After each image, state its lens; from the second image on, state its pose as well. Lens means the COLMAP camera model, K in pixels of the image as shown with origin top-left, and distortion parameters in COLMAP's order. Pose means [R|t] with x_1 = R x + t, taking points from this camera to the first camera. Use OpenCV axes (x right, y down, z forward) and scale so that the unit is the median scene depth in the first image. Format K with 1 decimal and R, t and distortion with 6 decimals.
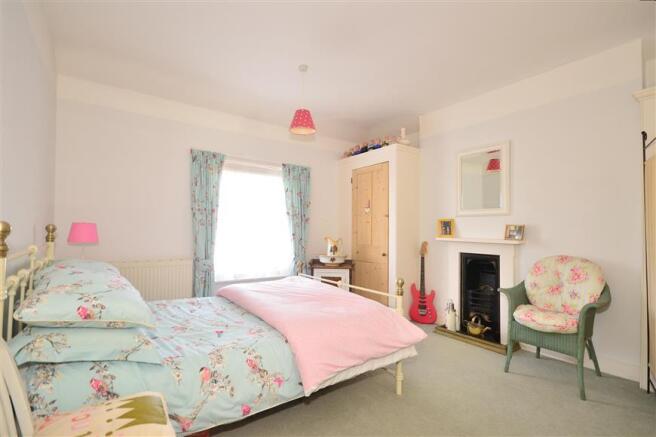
lens RADIAL K [[305.0, 0, 337.8], [0, 305.0, 221.1], [0, 0, 1]] dist [0.000504, 0.000132]
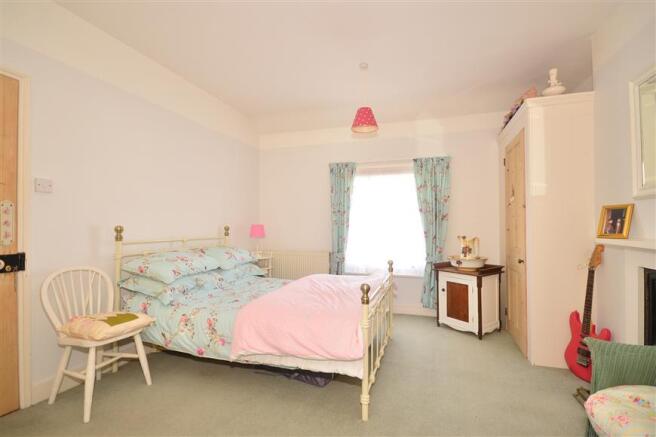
lens RADIAL K [[305.0, 0, 337.8], [0, 305.0, 221.1], [0, 0, 1]] dist [0.000504, 0.000132]
pose [[0.601749, -0.027892, -0.798198, 0.500468], [0.031167, 0.999449, -0.011429, 0.012781], [0.798077, -0.018000, 0.602287, 0.256793]]
